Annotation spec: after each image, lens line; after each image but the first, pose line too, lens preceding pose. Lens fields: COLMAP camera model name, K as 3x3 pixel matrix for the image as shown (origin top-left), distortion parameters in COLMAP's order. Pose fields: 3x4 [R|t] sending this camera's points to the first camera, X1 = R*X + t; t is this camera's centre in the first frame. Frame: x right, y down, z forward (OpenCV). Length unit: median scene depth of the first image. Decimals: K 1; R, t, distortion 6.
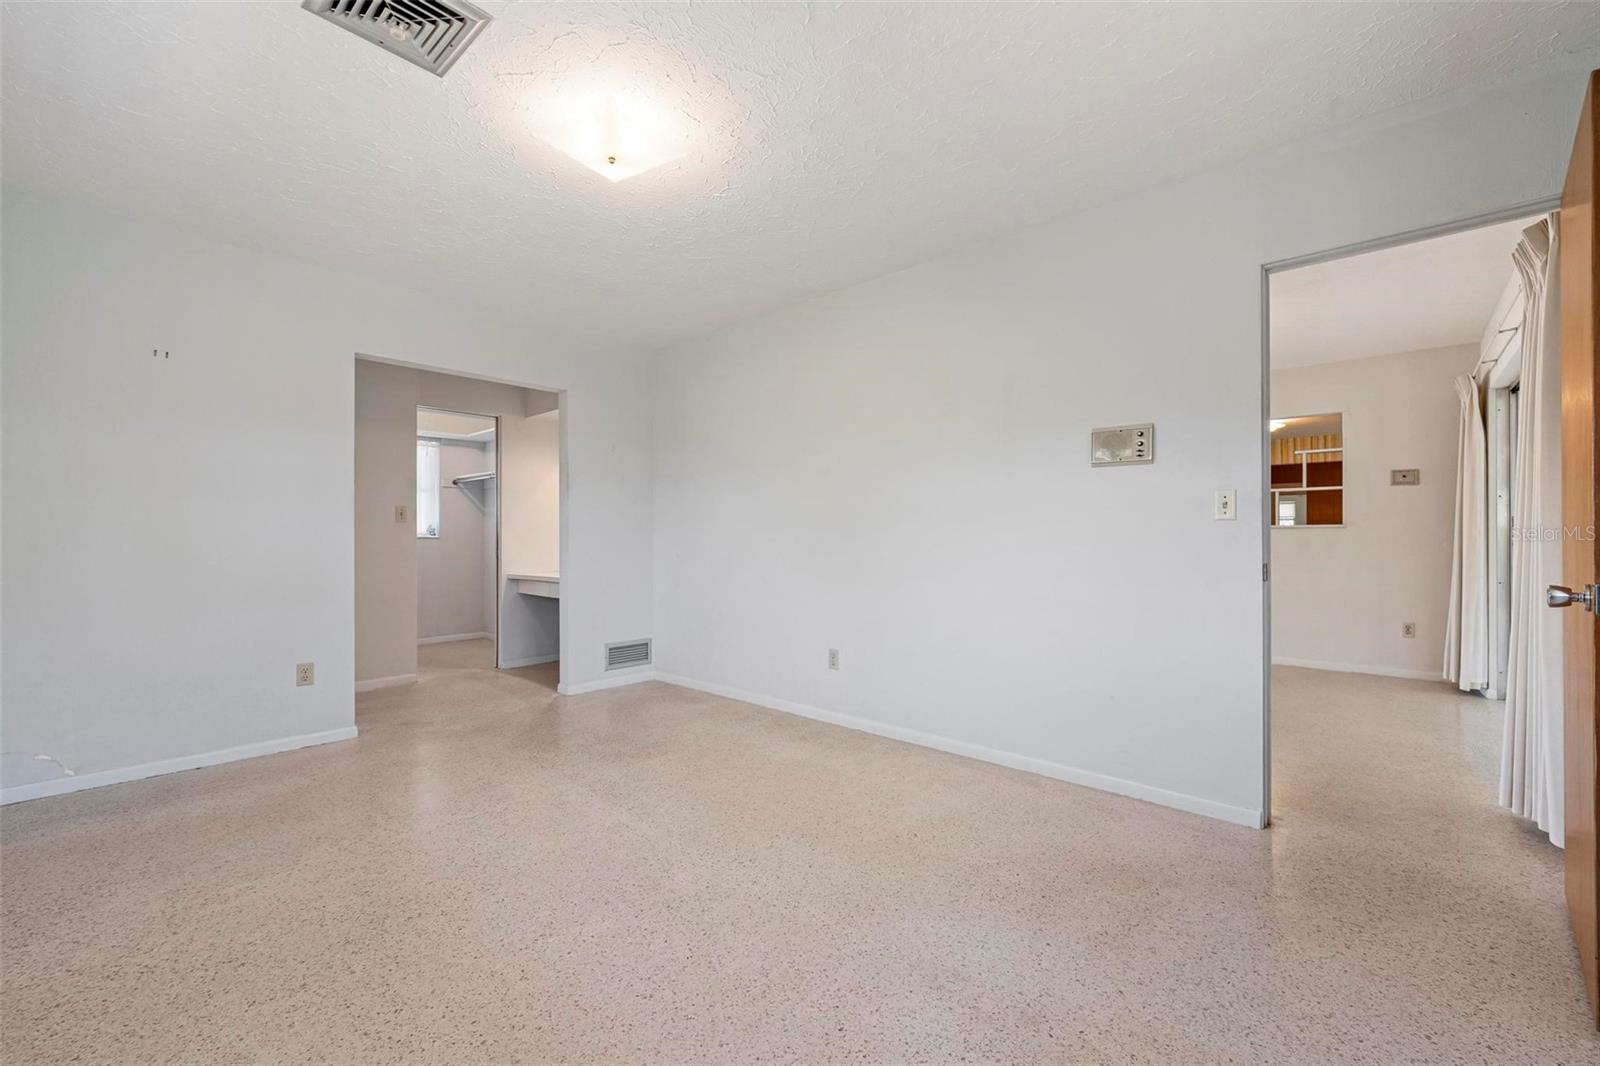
lens RADIAL K [[657.2, 0, 809.9], [0, 657.2, 535.4], [0, 0, 1]] dist [-0.001191, 0.000652]
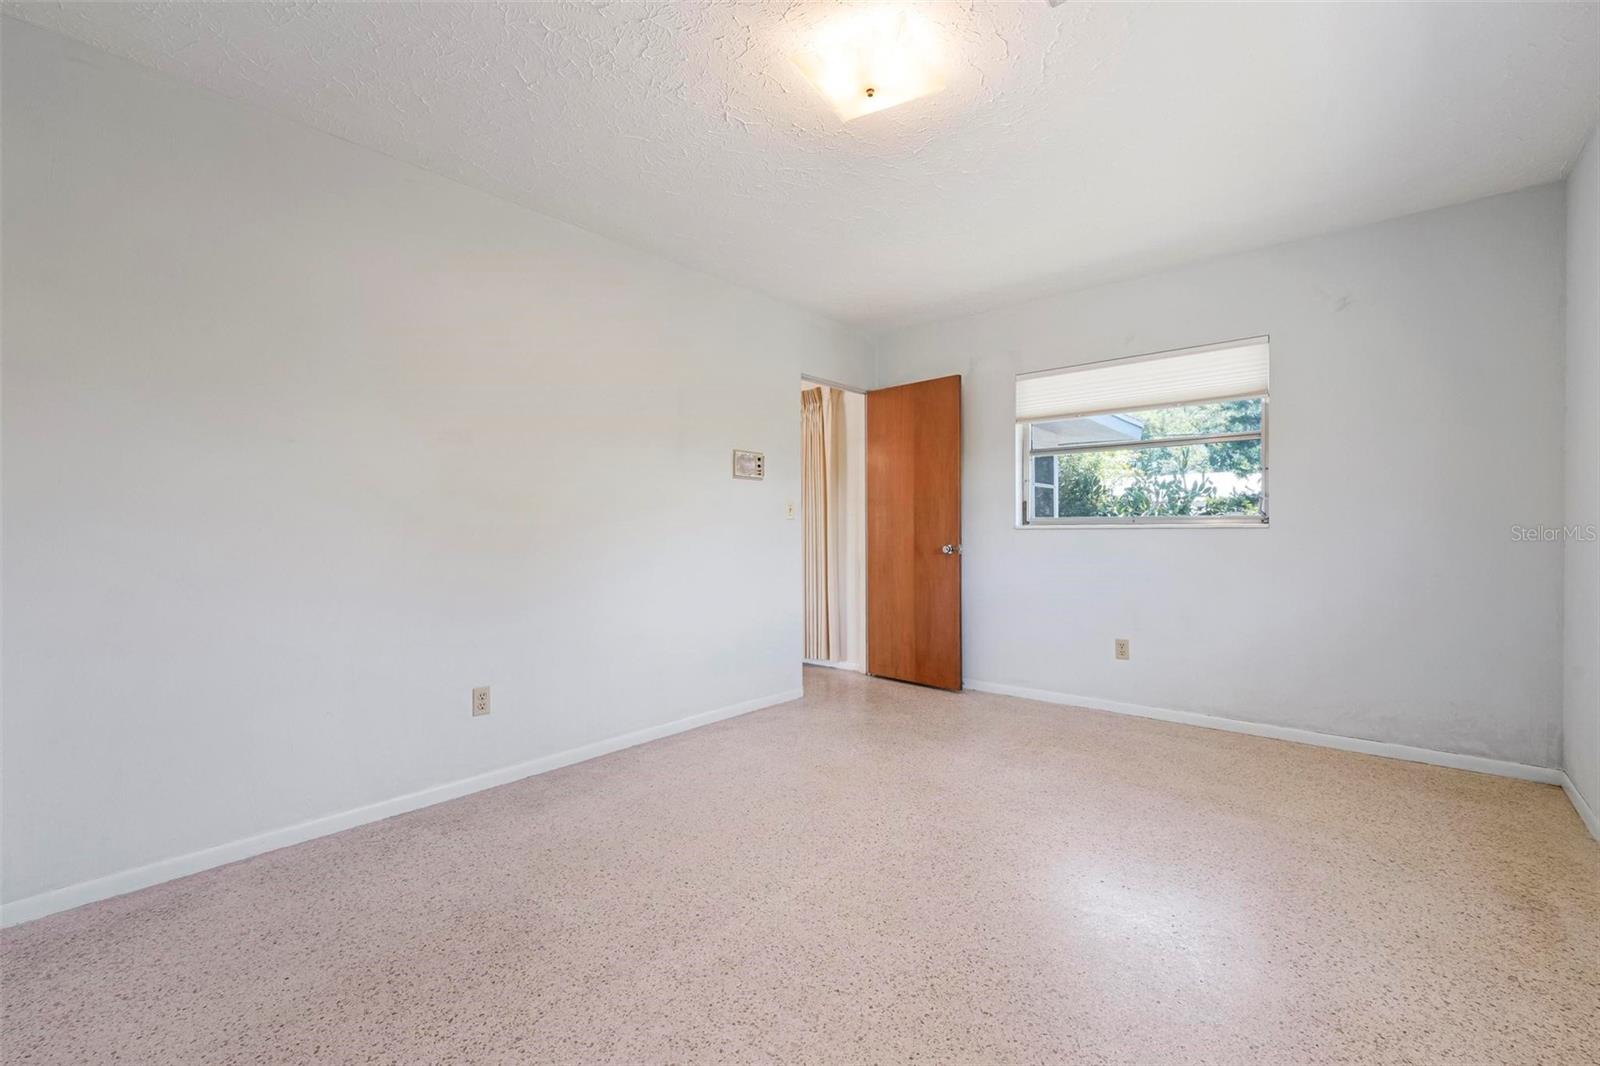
lens RADIAL K [[657.2, 0, 811.2], [0, 657.2, 528.5], [0, 0, 1]] dist [-0.001191, 0.000652]
pose [[-0.013423, 0.002621, 0.999906, -0.800467], [0.004040, 0.999989, -0.002567, 0.000890], [-0.999902, 0.004006, -0.013433, 0.742346]]
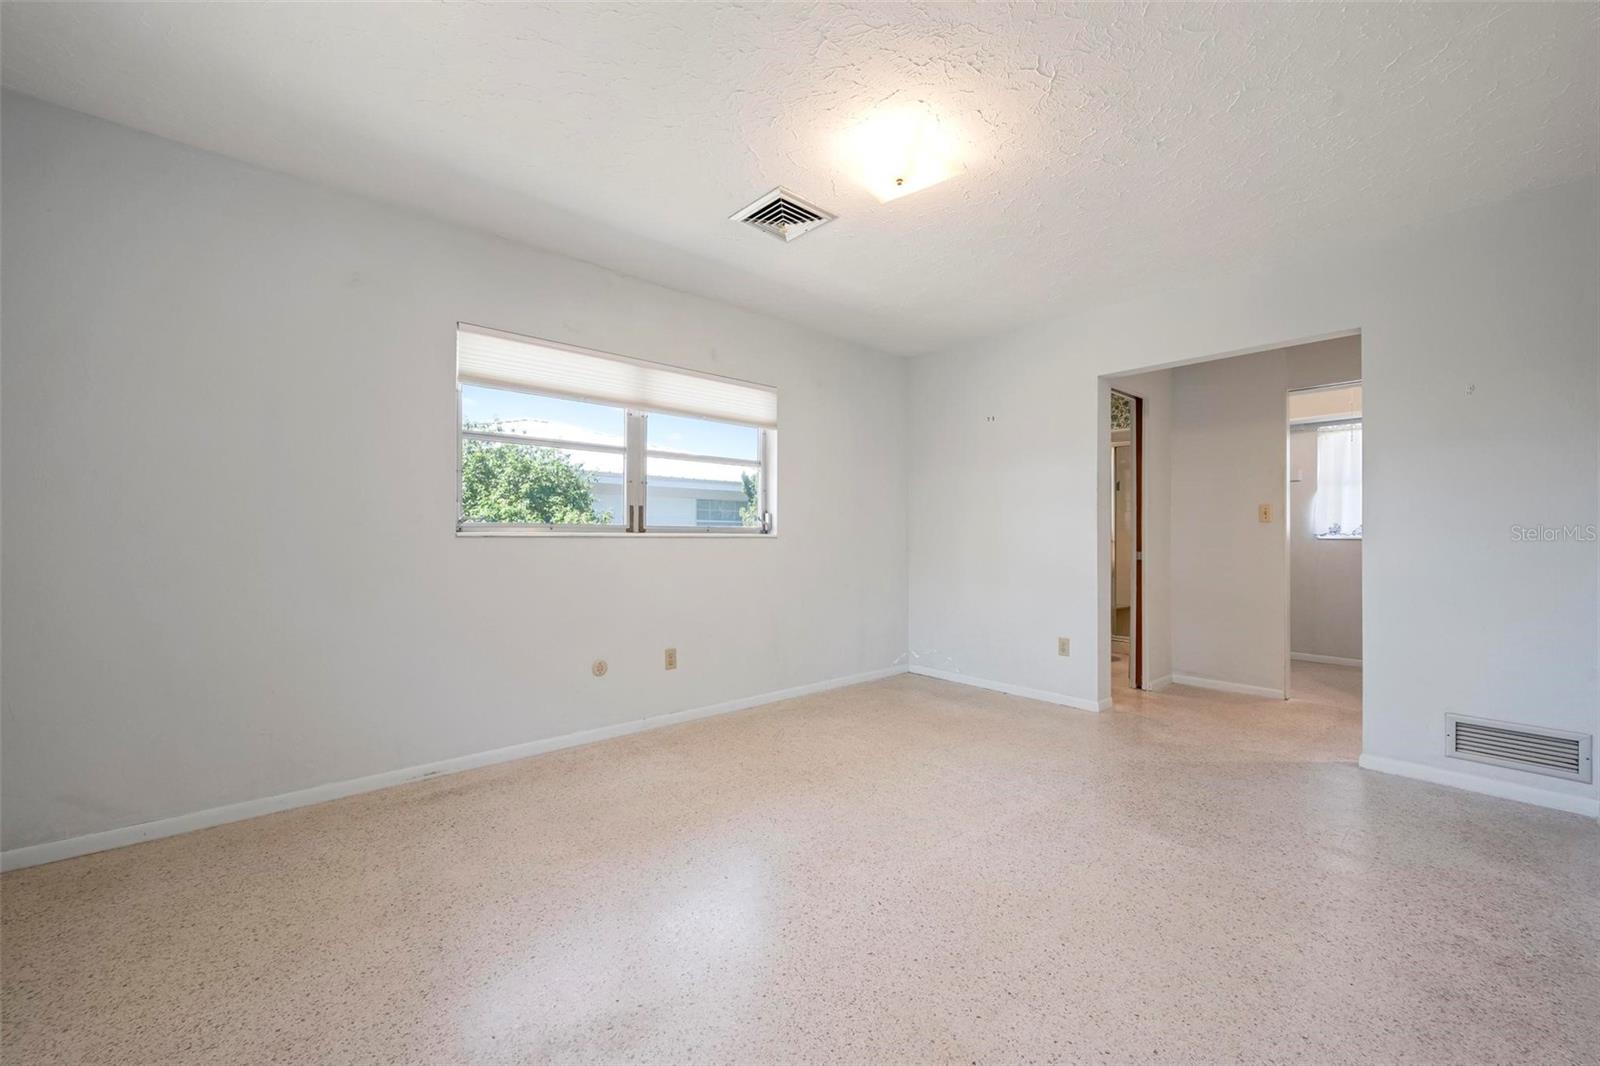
lens RADIAL K [[637.6, 0, 798.5], [0, 637.6, 538.2], [0, 0, 1]] dist [0.004603, 0.000375]
pose [[-0.130733, 0.005655, -0.991401, 0.506388], [-0.001424, 0.999982, 0.005892, -0.001900], [0.991417, 0.002182, -0.130723, 0.661854]]
